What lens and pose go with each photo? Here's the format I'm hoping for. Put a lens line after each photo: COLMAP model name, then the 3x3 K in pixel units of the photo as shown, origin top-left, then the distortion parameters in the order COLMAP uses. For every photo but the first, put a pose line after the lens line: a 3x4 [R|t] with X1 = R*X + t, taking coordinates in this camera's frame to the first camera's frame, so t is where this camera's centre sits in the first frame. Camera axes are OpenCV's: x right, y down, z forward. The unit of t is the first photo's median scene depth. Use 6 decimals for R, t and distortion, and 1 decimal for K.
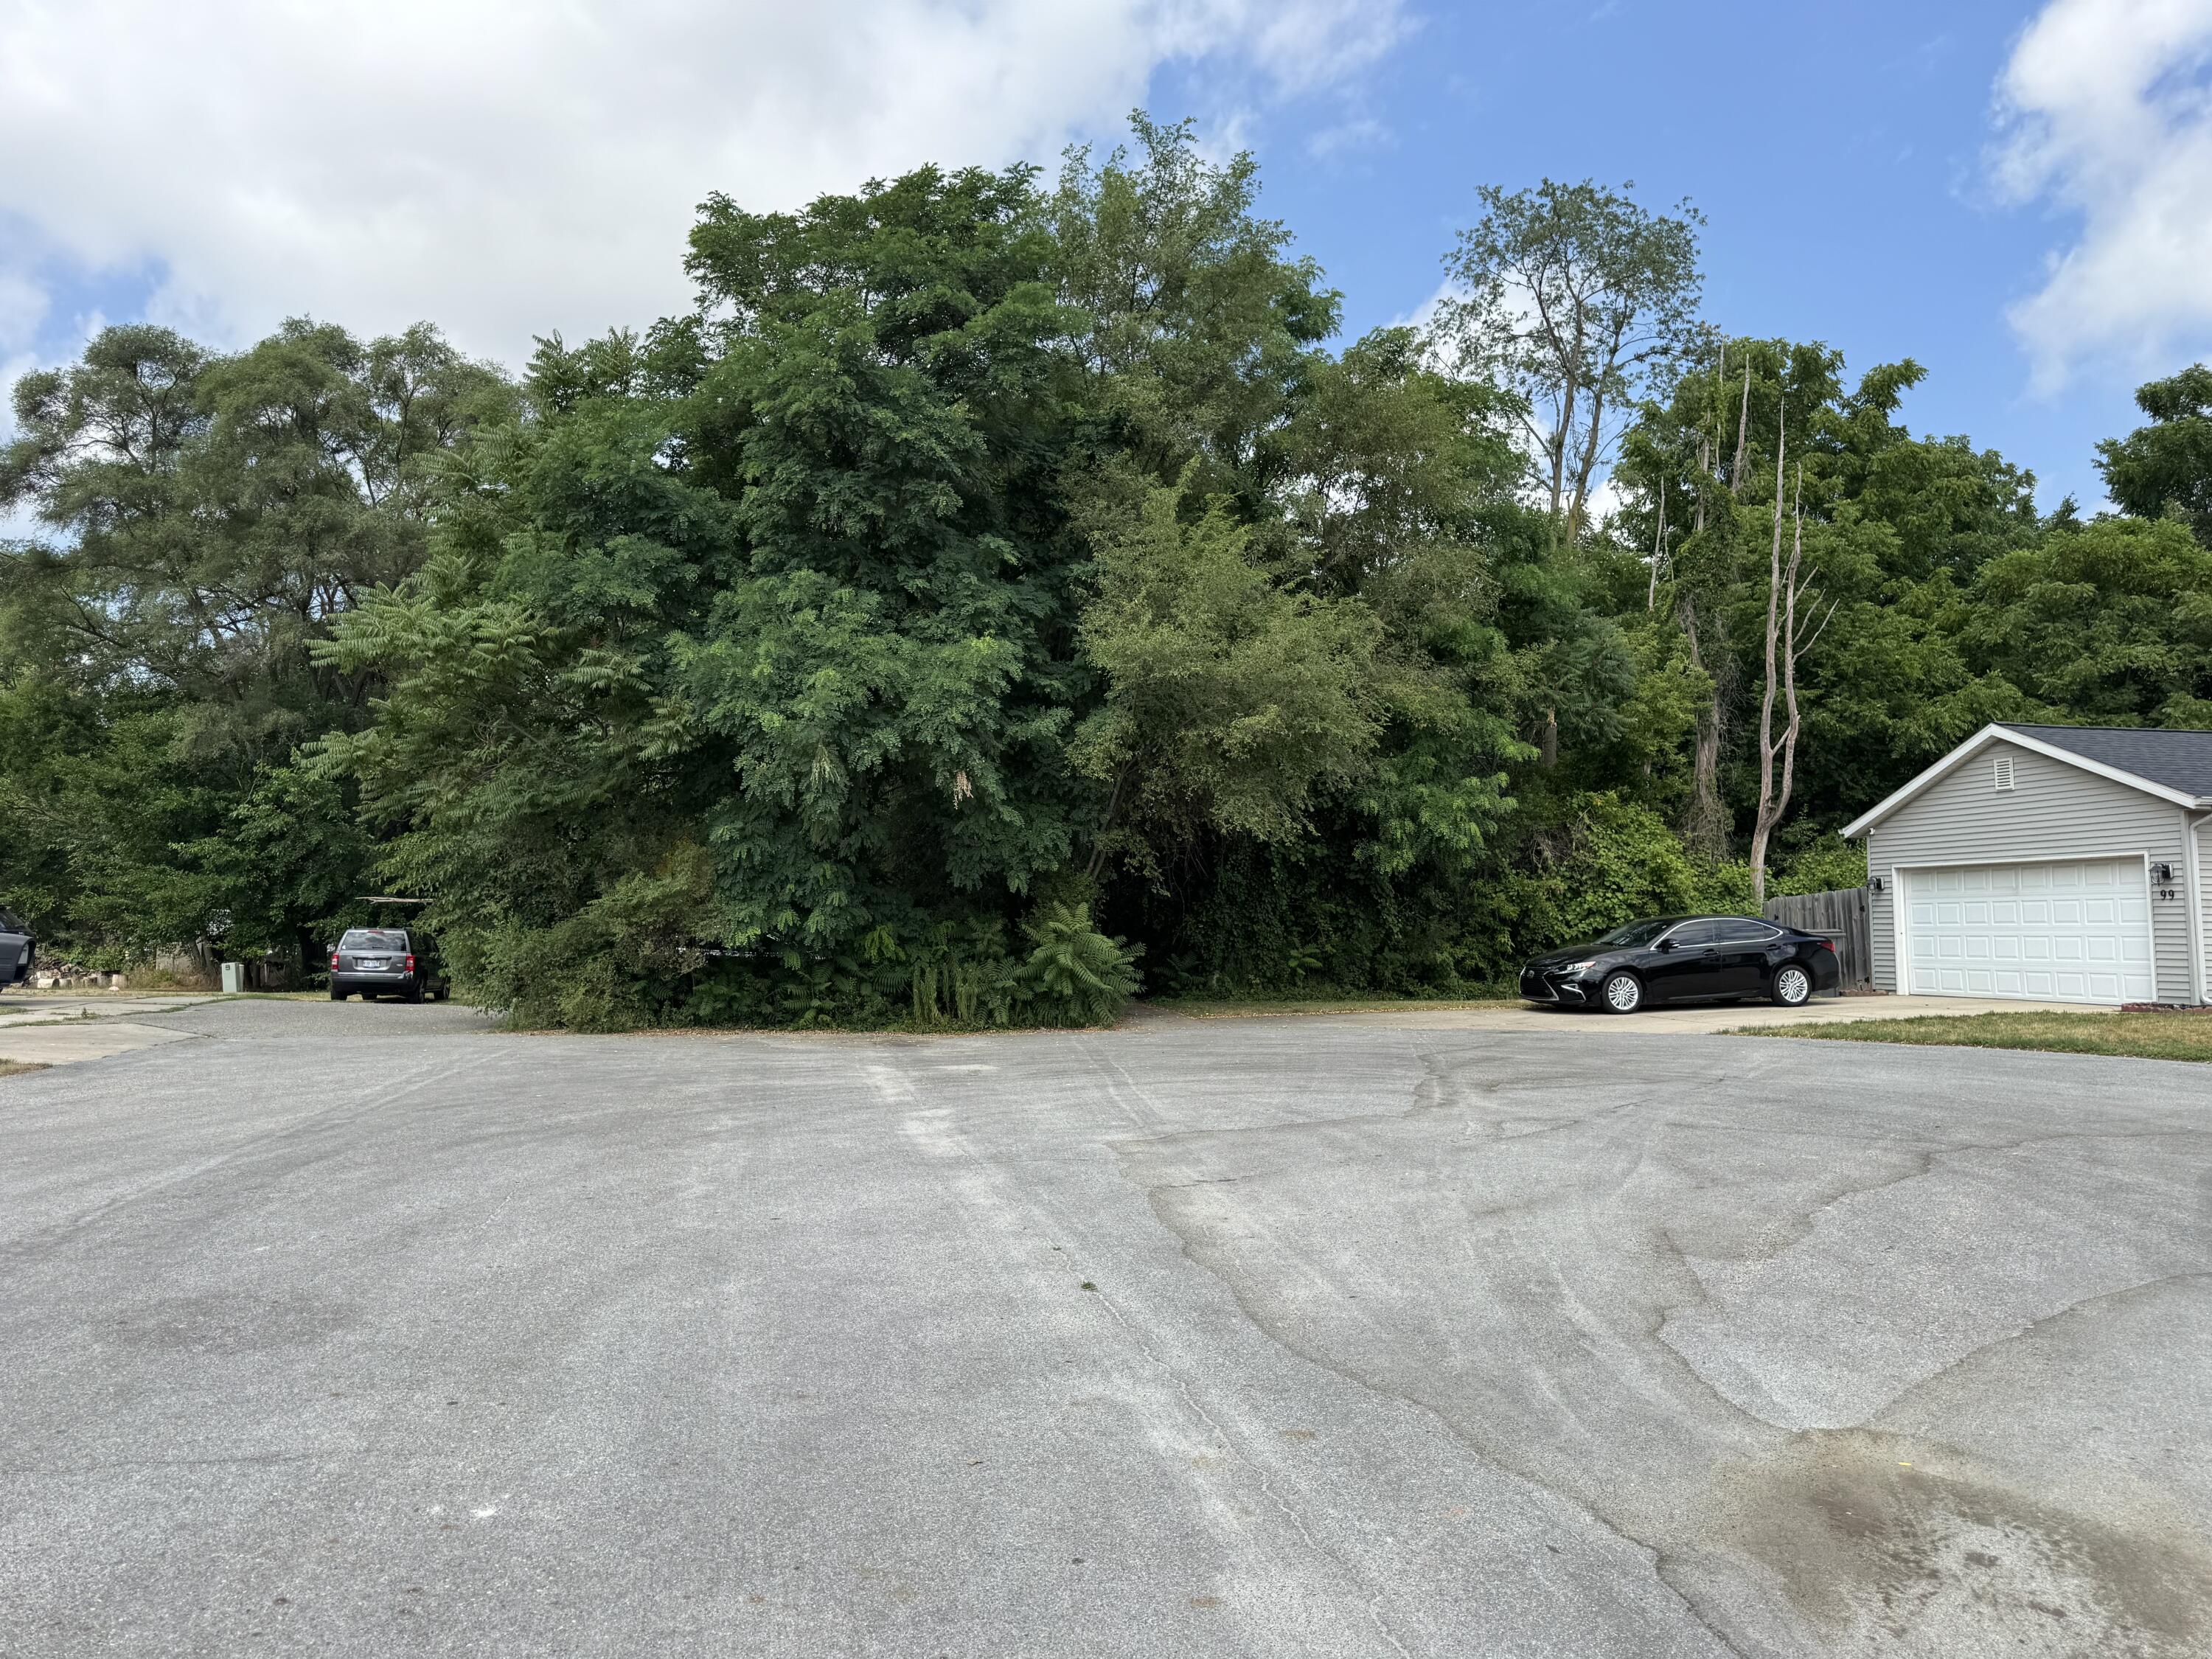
lens RADIAL K [[1478.4, 0, 1093.9], [0, 1478.4, 822.2], [0, 0, 1]] dist [0.004833, -0.013510]
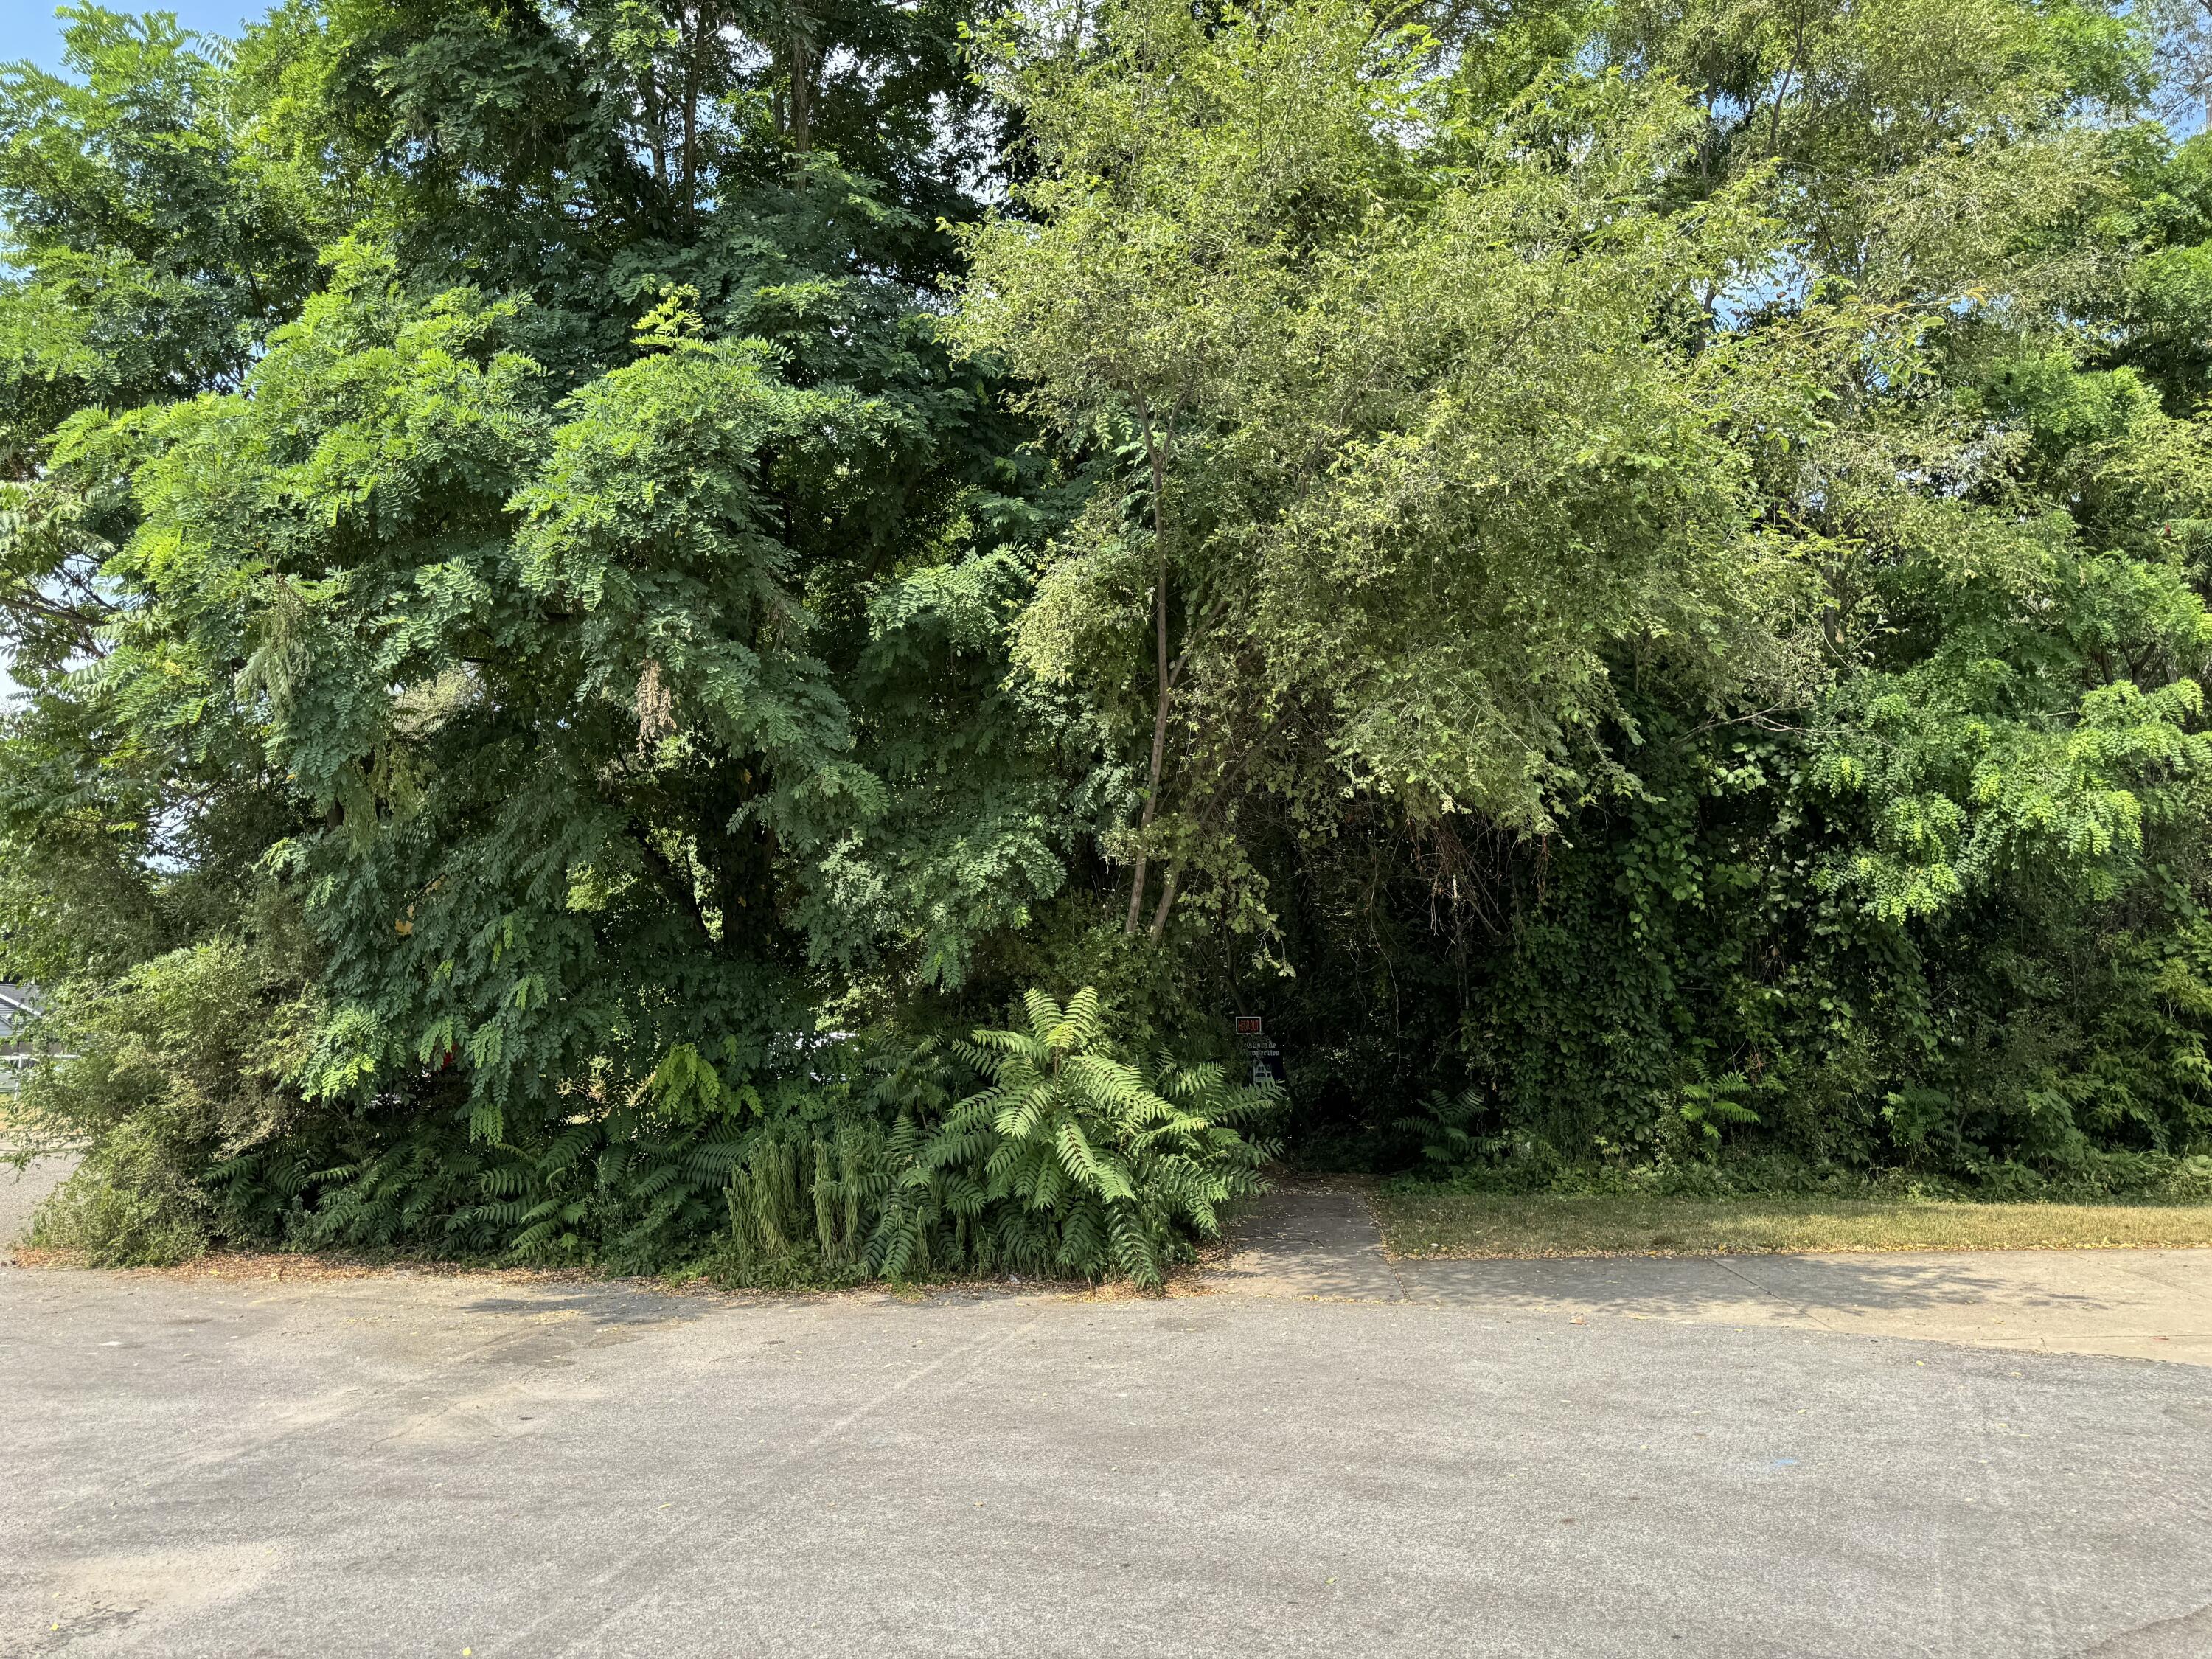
lens RADIAL K [[1476.1, 0, 1104.3], [0, 1476.1, 835.5], [0, 0, 1]] dist [0.004997, -0.015369]
pose [[0.948459, -0.045403, -0.313629, 0.132944], [0.028655, 0.997916, -0.057808, 0.034238], [0.315600, 0.045841, 0.947784, 0.587796]]
